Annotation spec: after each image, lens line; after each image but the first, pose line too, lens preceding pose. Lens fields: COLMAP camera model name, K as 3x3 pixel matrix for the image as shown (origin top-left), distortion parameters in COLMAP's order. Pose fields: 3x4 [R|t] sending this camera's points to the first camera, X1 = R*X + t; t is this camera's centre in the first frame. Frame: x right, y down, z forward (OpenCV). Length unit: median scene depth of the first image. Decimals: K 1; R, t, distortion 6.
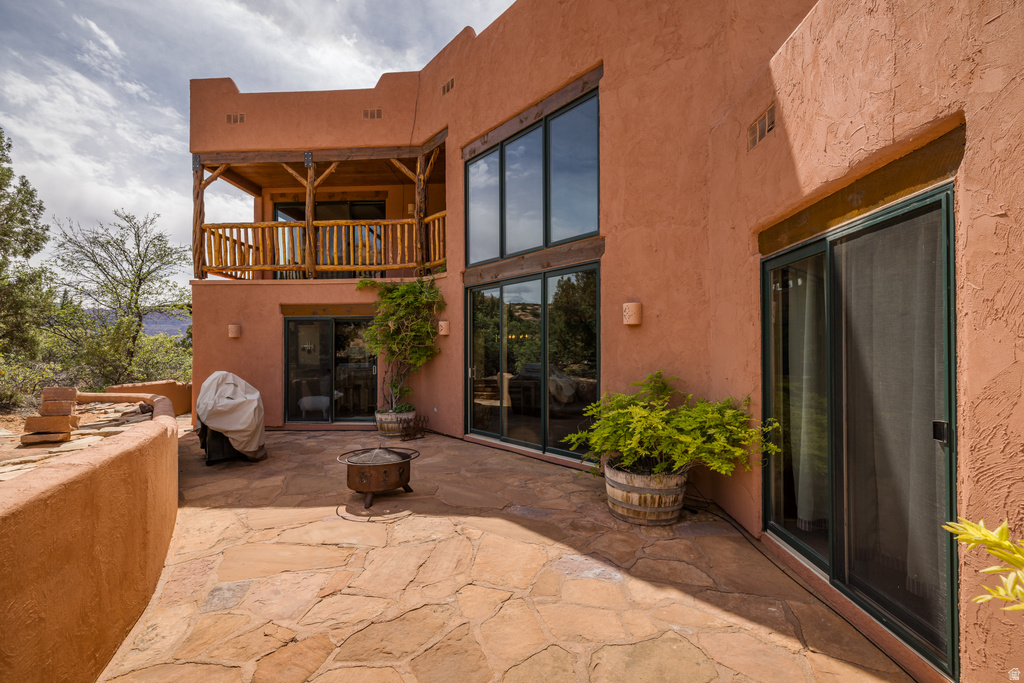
lens RADIAL K [[437.6, 0, 508.7], [0, 437.6, 352.5], [0, 0, 1]] dist [0.001727, 0.001112]
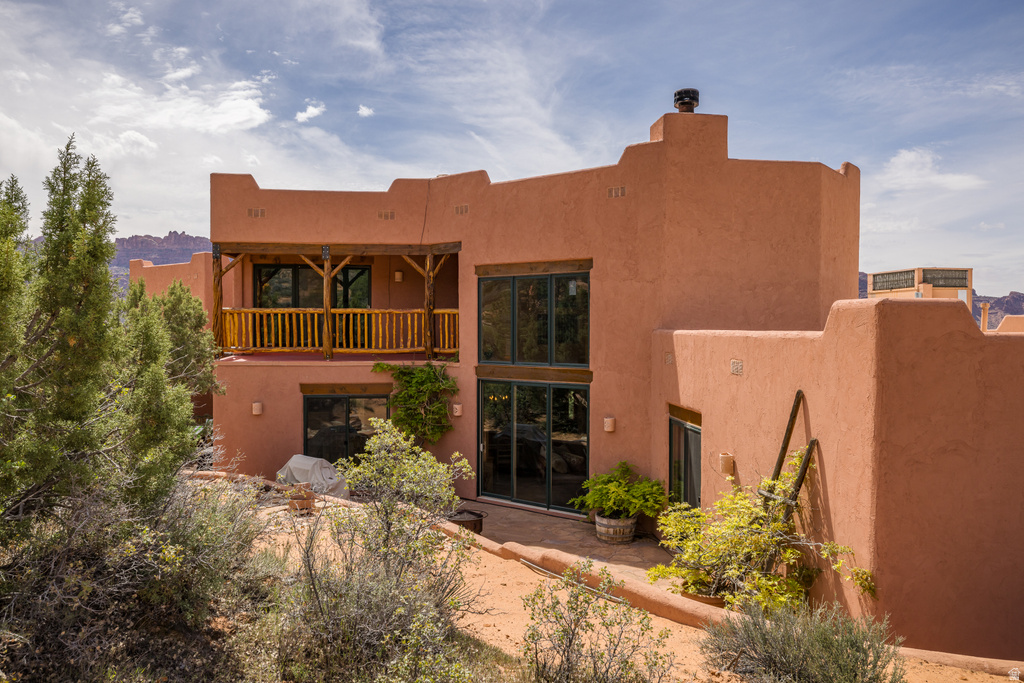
lens RADIAL K [[825.0, 0, 511.4], [0, 825.0, 340.7], [0, 0, 1]] dist [-0.010091, -0.002433]
pose [[0.985011, 0.001599, 0.172487, -0.399312], [-0.006173, 0.999643, 0.025985, -0.310476], [-0.172384, -0.026660, 0.984669, -1.282503]]
